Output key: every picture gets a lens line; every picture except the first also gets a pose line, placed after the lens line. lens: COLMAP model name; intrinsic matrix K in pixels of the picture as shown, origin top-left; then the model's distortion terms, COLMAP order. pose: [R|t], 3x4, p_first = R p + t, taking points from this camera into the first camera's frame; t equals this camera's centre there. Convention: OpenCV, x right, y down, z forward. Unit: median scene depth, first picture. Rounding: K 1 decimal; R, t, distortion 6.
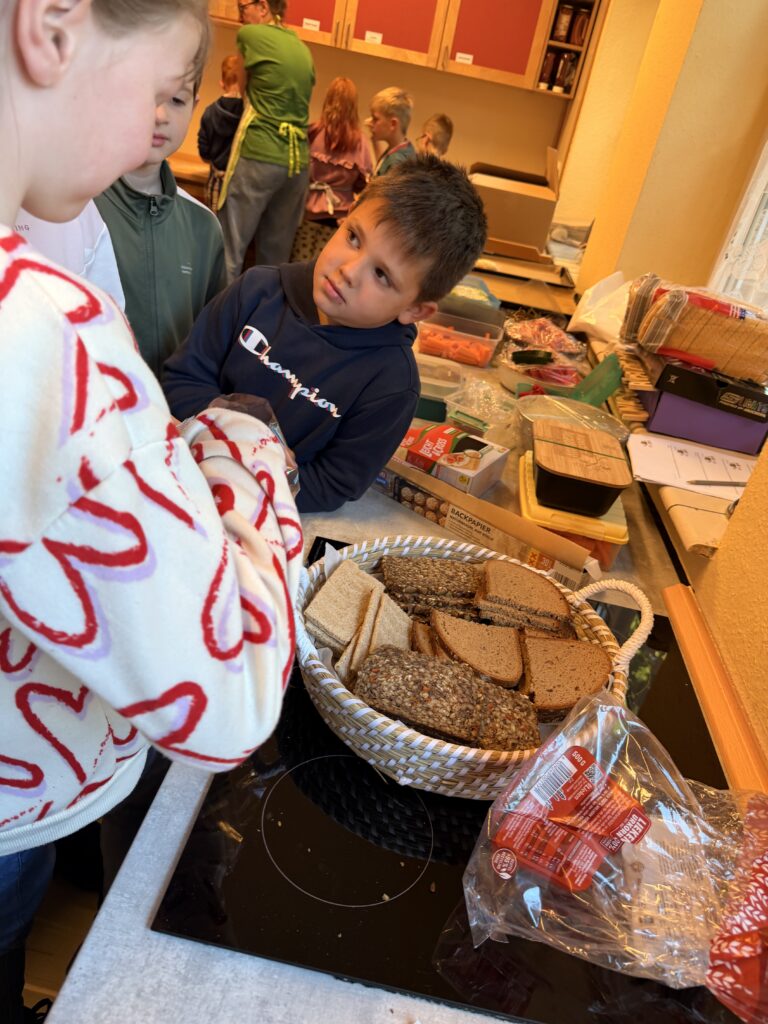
lens RADIAL K [[742.5, 0, 386.0], [0, 742.5, 509.4], [0, 0, 1]] dist [0.044840, -0.044549]
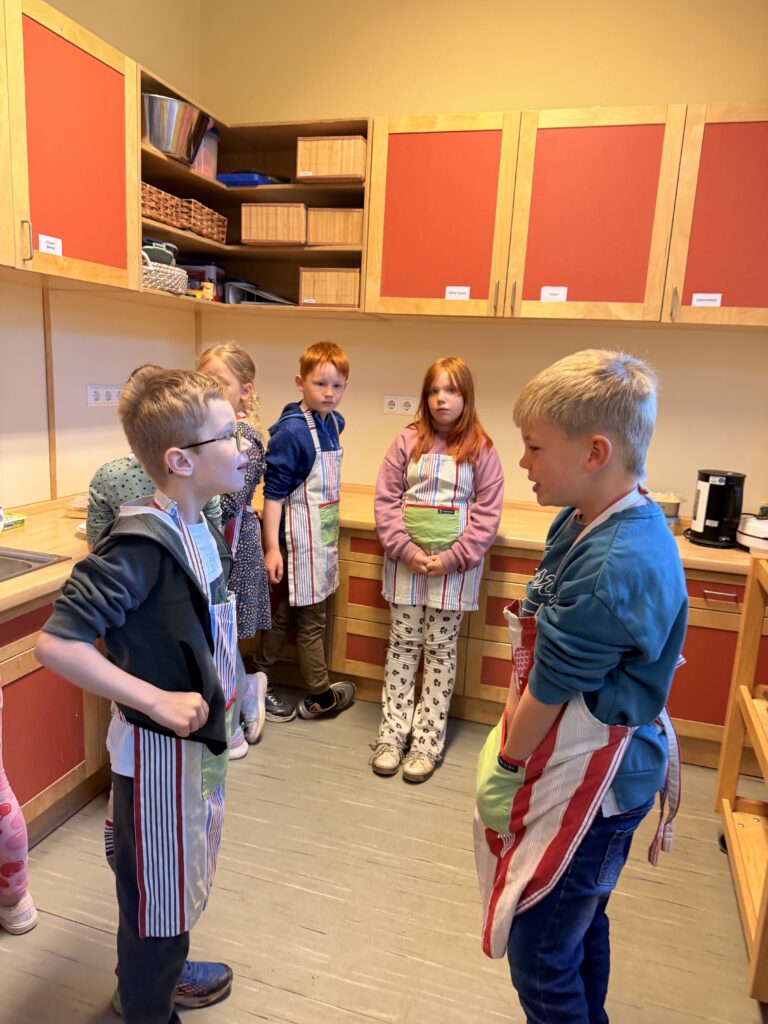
lens RADIAL K [[742.5, 0, 386.2], [0, 742.5, 515.8], [0, 0, 1]] dist [0.044840, -0.044549]
pose [[0.958199, -0.082234, -0.274030, 0.005586], [-0.009959, 0.947635, -0.319201, -0.240525], [0.285929, 0.308587, 0.907204, 0.433242]]
